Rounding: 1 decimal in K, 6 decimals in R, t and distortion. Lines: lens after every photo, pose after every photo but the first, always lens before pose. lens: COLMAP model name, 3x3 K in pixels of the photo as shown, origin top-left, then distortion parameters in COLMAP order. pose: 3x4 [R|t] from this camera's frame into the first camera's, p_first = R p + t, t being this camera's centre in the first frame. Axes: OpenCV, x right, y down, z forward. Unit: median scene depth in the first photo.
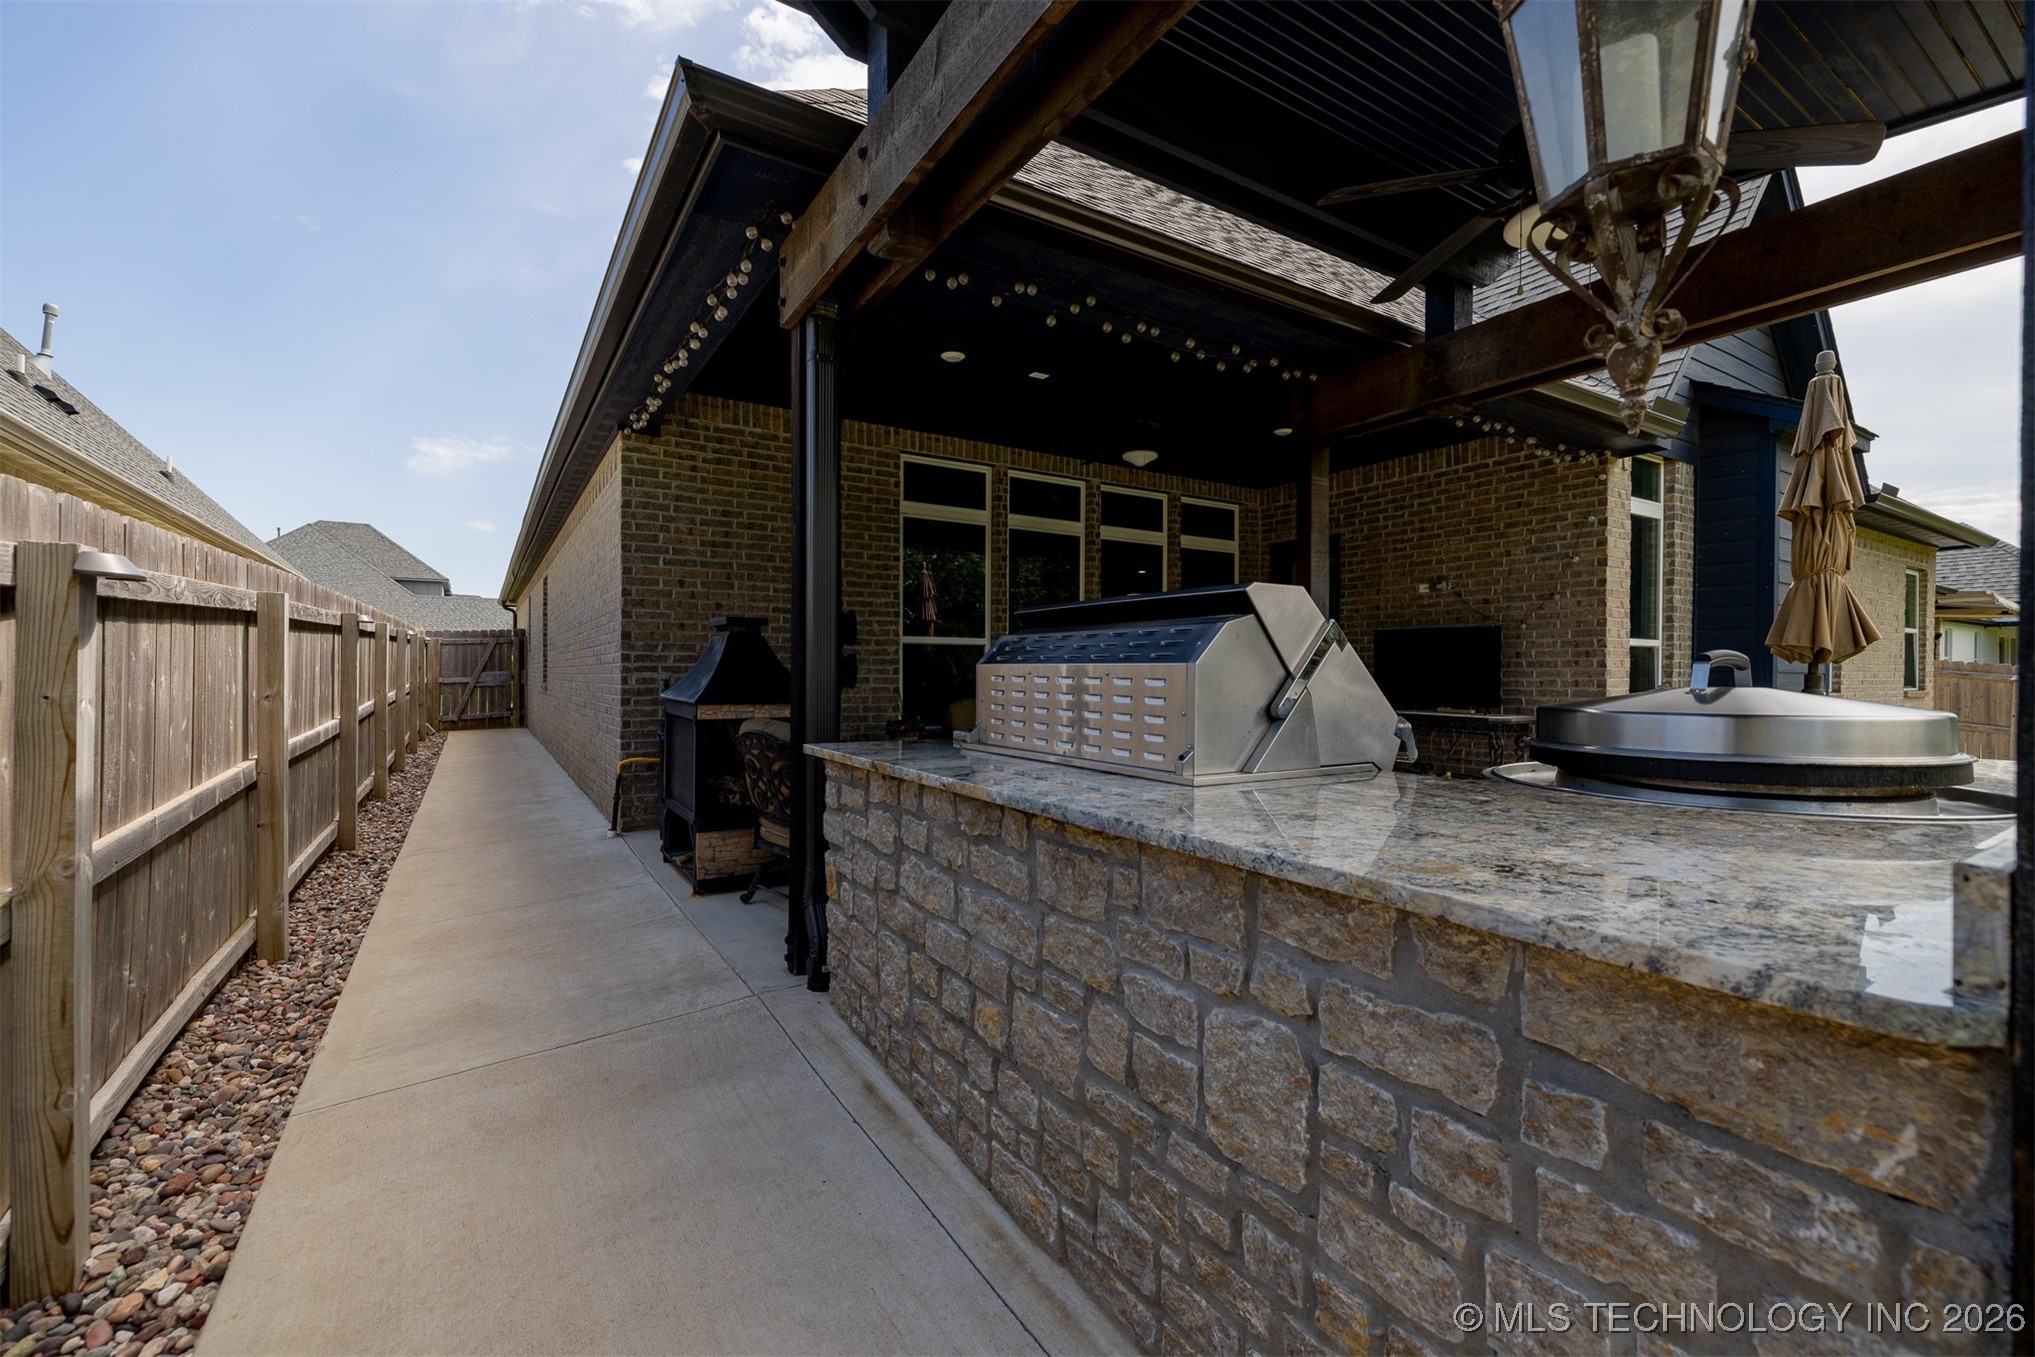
lens RADIAL K [[852.7, 0, 1010.8], [0, 852.7, 676.5], [0, 0, 1]] dist [0.000809, 0.000395]
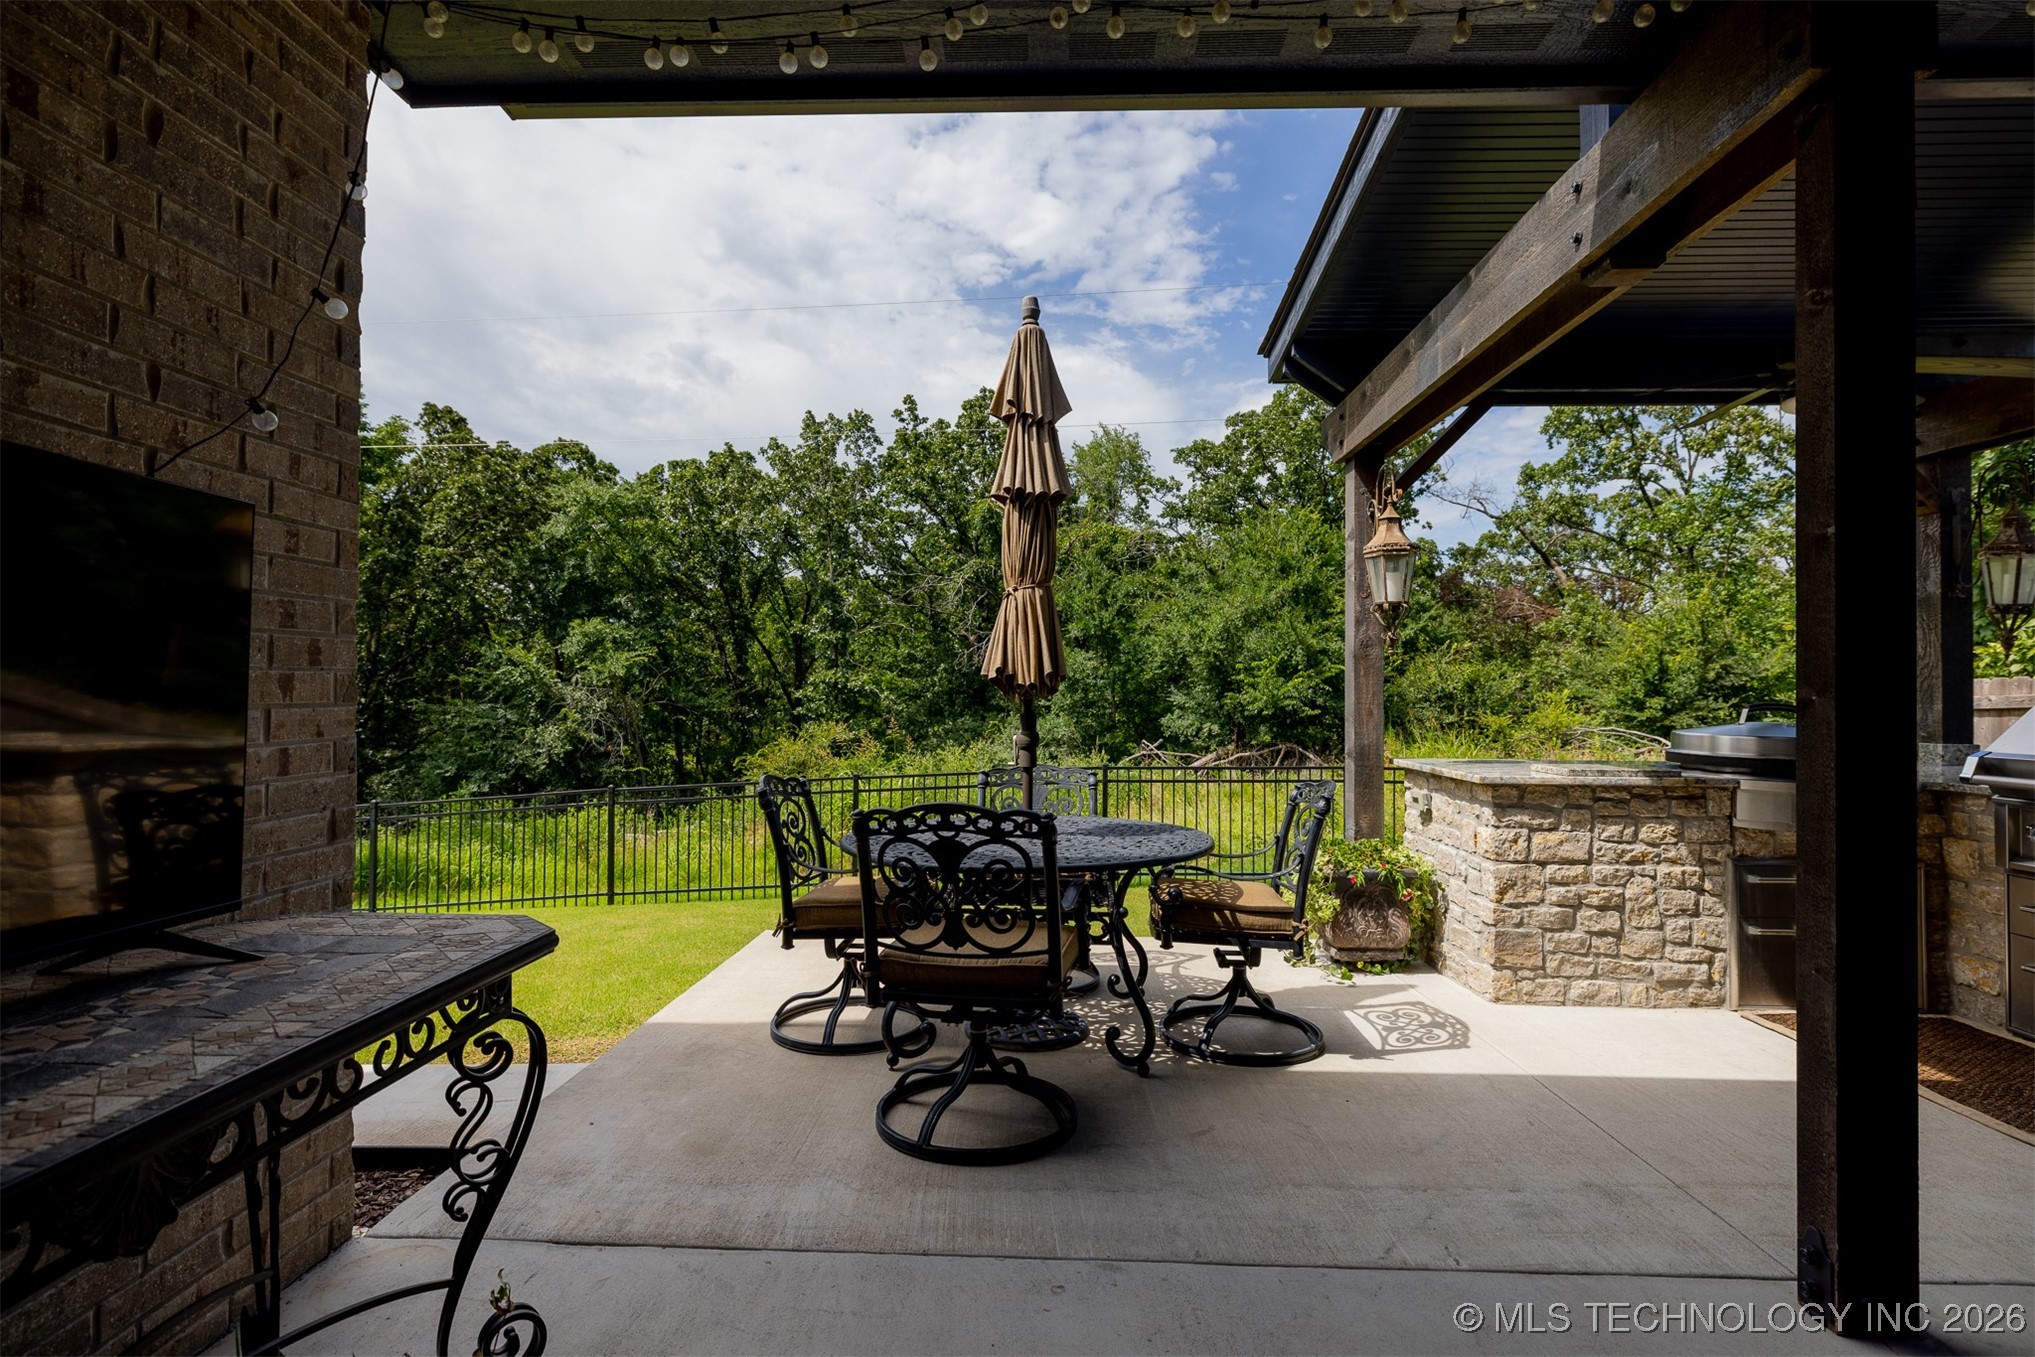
lens RADIAL K [[961.3, 0, 1015.5], [0, 961.3, 678.7], [0, 0, 1]] dist [-0.004719, 0.001533]
pose [[-0.824404, -0.001978, 0.565998, 0.289551], [-0.007064, 0.999952, -0.006795, -0.016629], [-0.565958, -0.009599, -0.824378, 1.063660]]
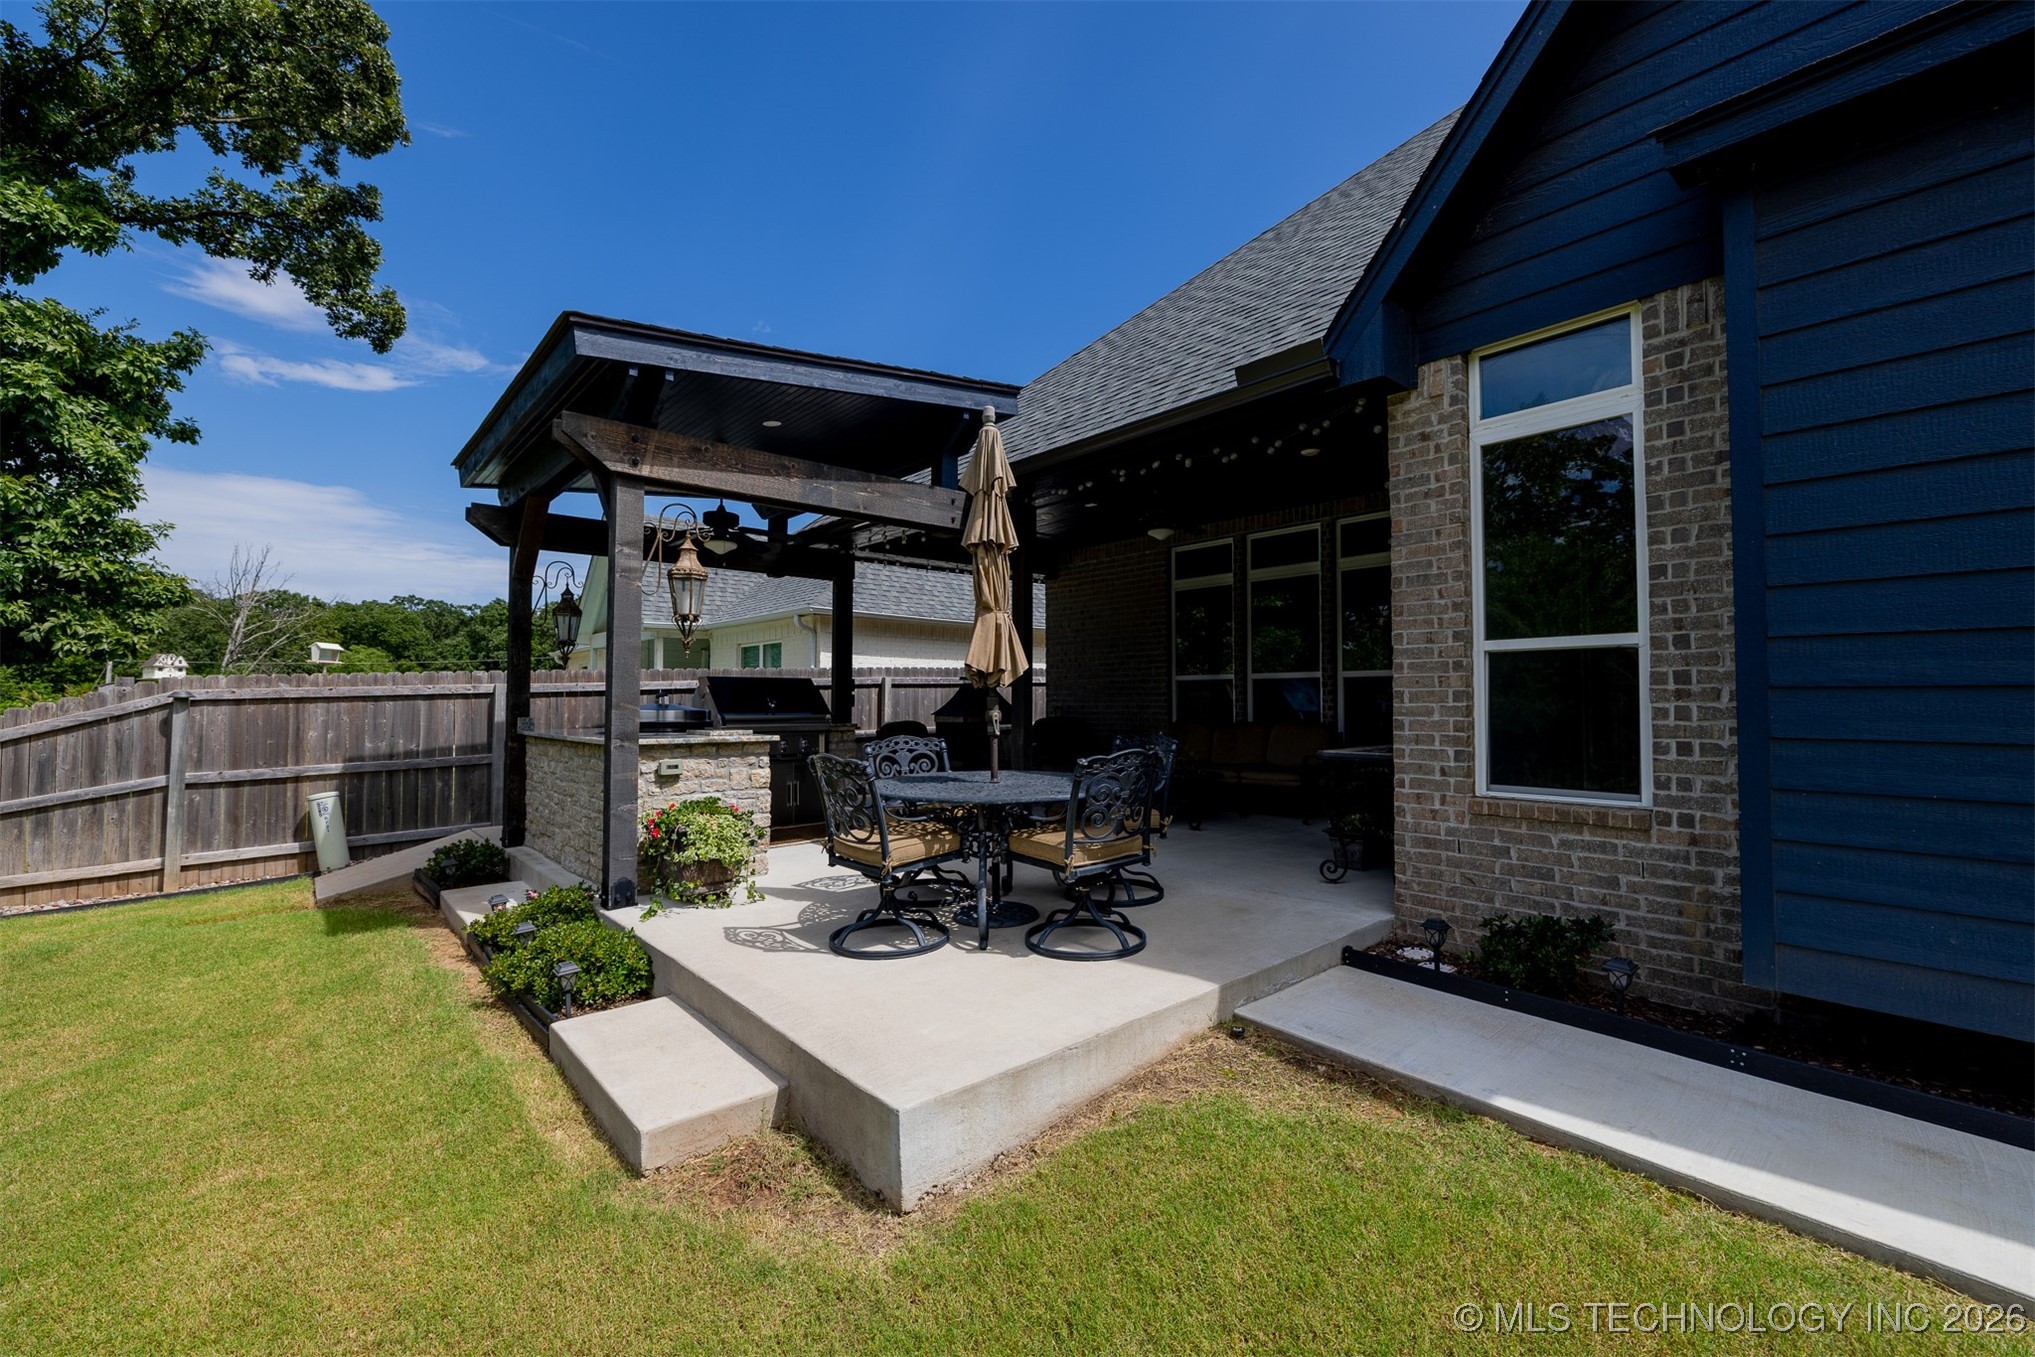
lens RADIAL K [[857.1, 0, 1010.0], [0, 857.1, 676.1], [0, 0, 1]] dist [0.001522, 0.000230]
pose [[0.145972, -0.035847, -0.988639, 1.264224], [-0.004212, 0.999312, -0.036856, 0.006680], [0.989280, 0.009544, 0.145721, 0.534249]]
